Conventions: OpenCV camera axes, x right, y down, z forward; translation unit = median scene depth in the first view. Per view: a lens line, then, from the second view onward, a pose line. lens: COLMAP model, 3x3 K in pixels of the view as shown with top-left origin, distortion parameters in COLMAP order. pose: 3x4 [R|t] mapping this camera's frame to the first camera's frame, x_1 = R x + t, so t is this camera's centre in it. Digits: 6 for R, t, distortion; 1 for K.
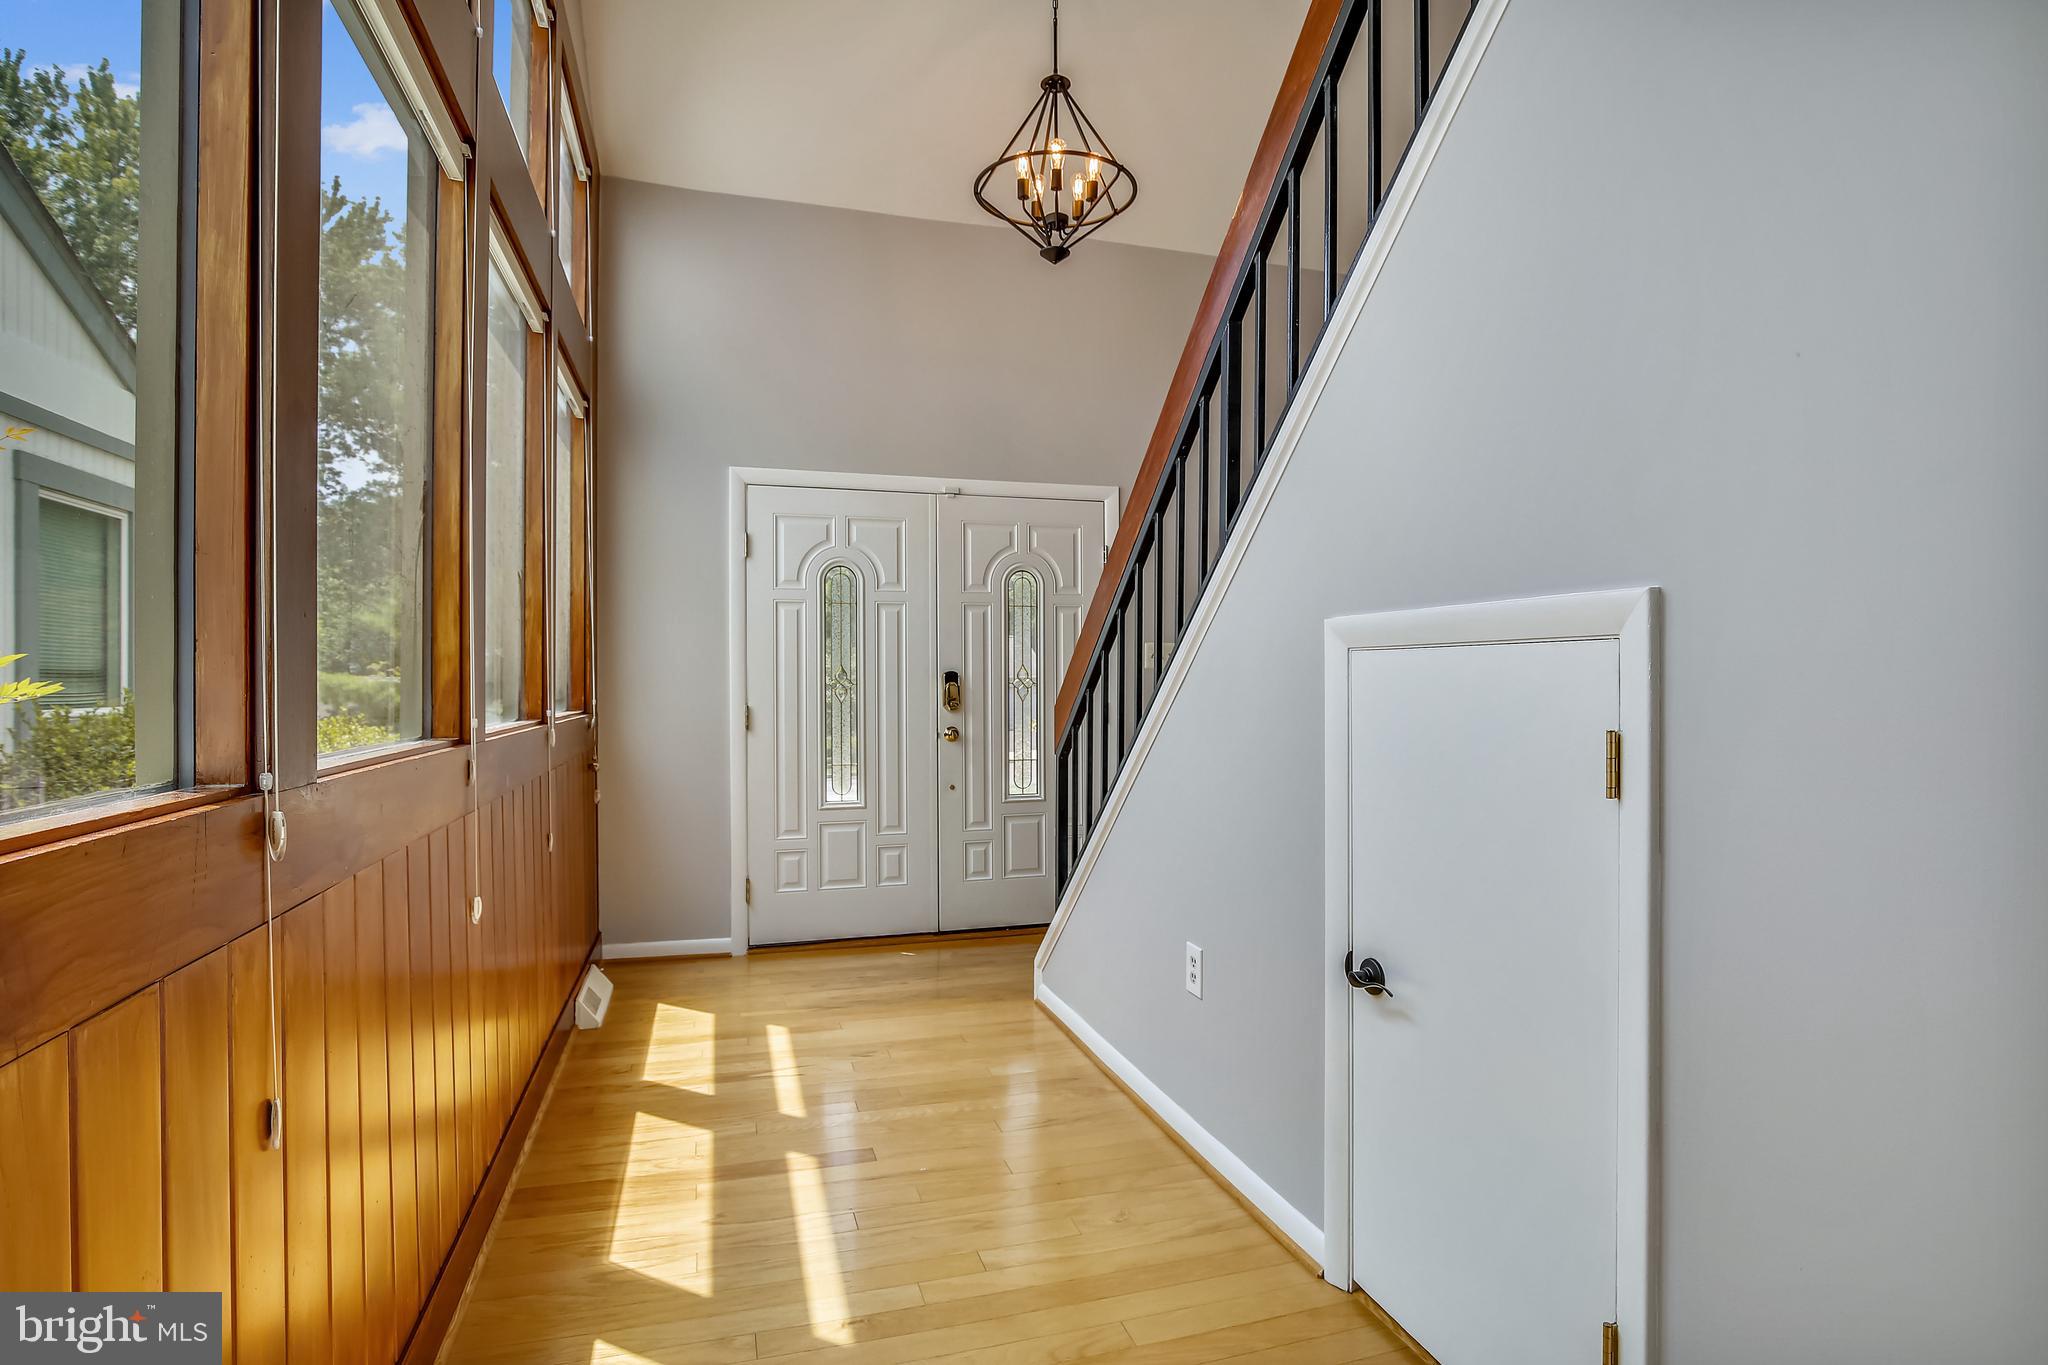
lens RADIAL K [[1026.5, 0, 1024.0], [0, 1026.5, 682.5], [0, 0, 1]] dist [0.032484, -0.000771]
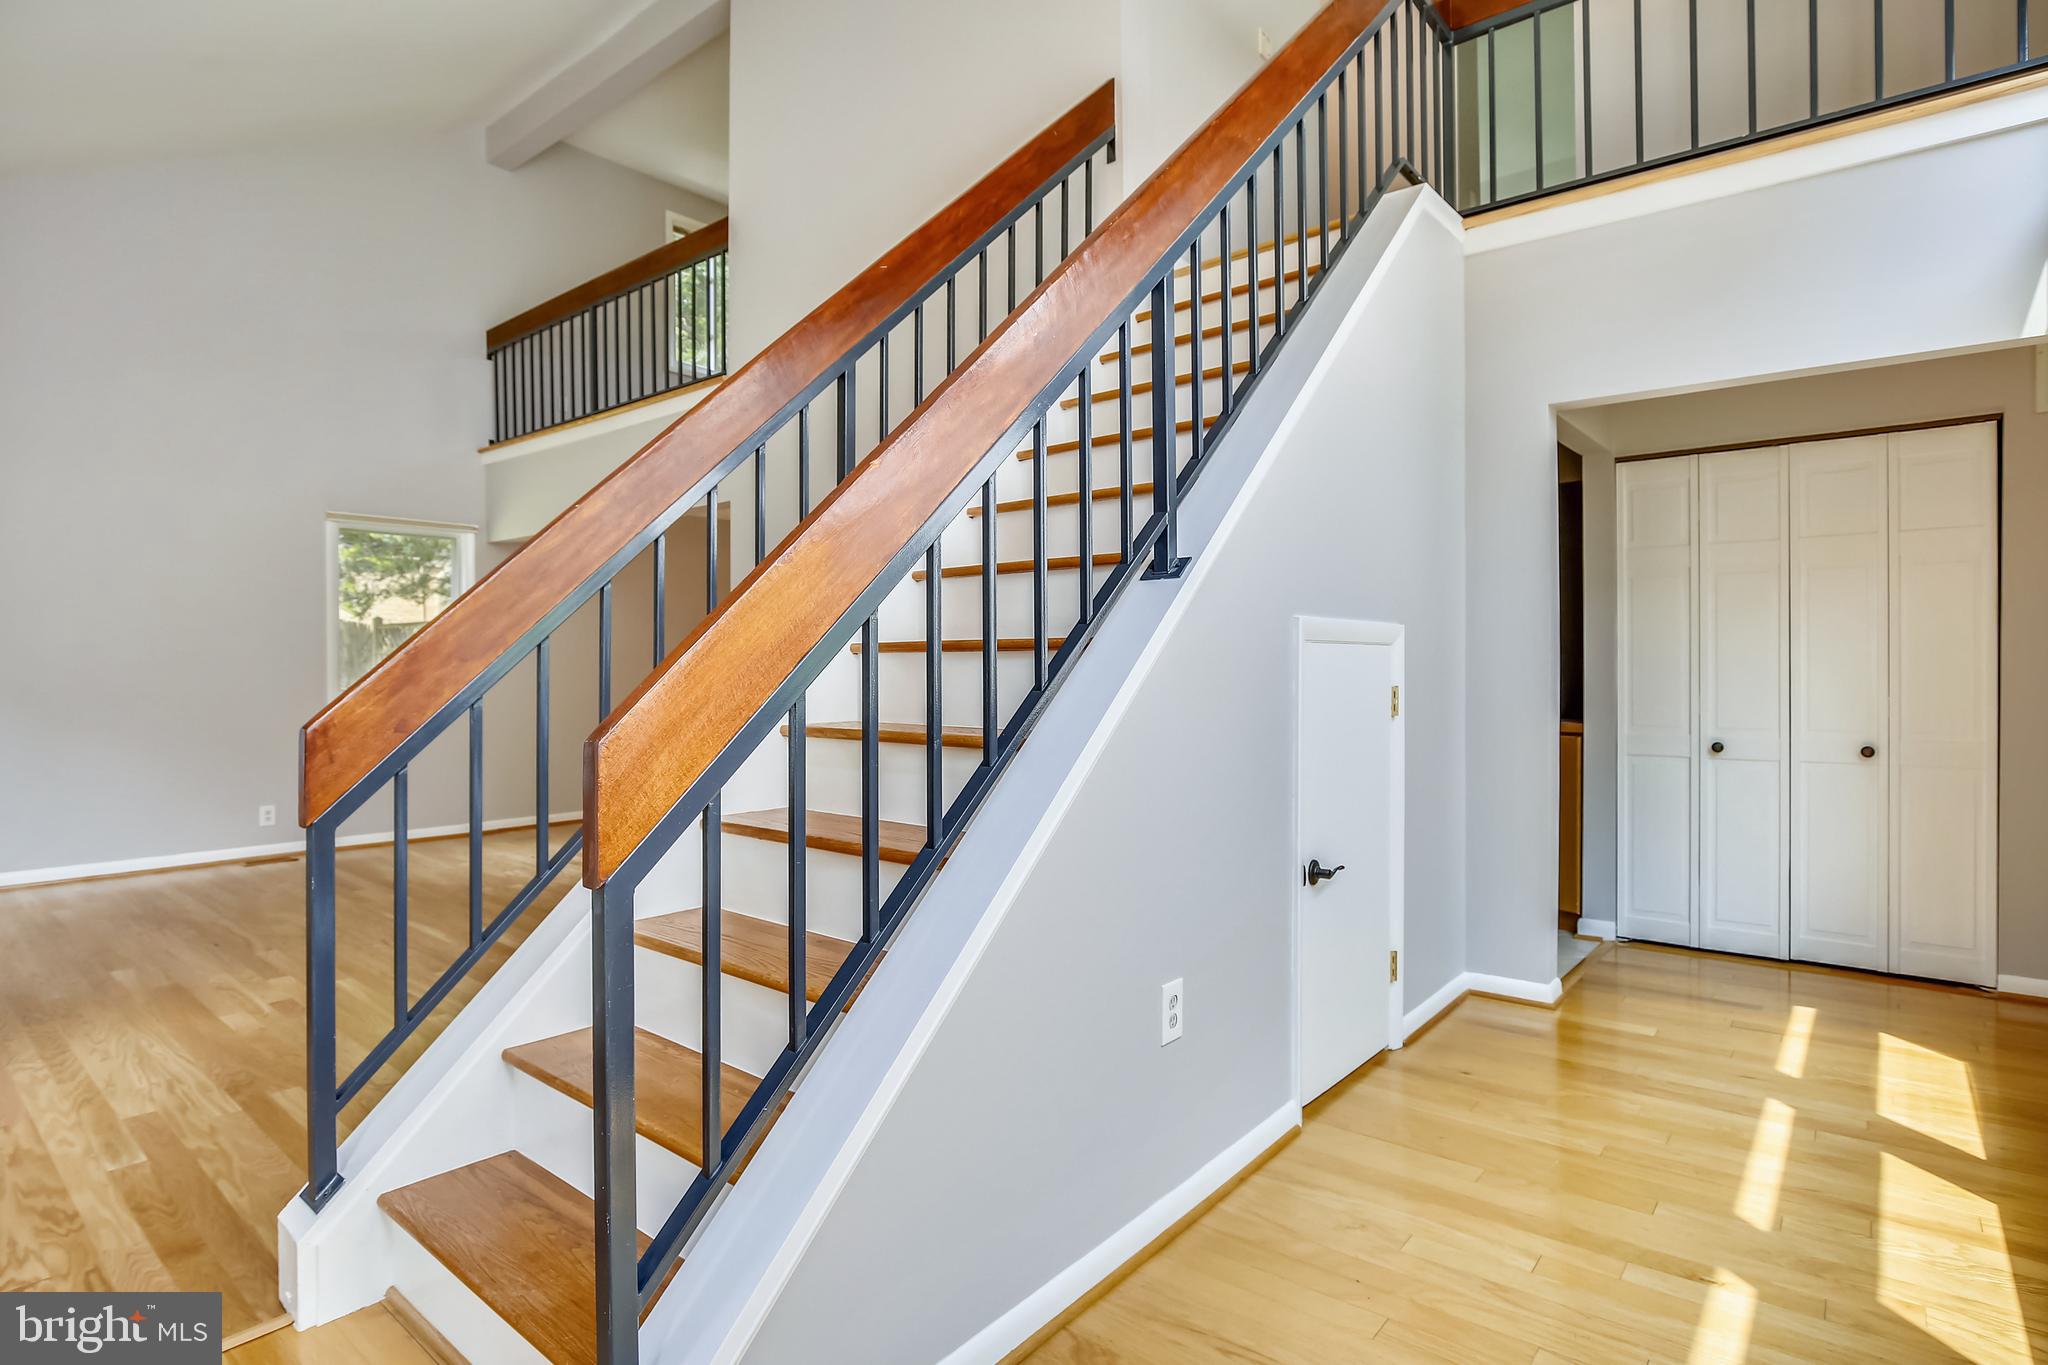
lens RADIAL K [[1048.1, 0, 1024.0], [0, 1048.1, 682.5], [0, 0, 1]] dist [-0.022109, 0.000776]
pose [[-0.555583, -0.001009, 0.831461, -0.609531], [0.006935, 0.999959, 0.005847, 0.011479], [-0.831432, 0.009015, -0.555553, 2.042368]]
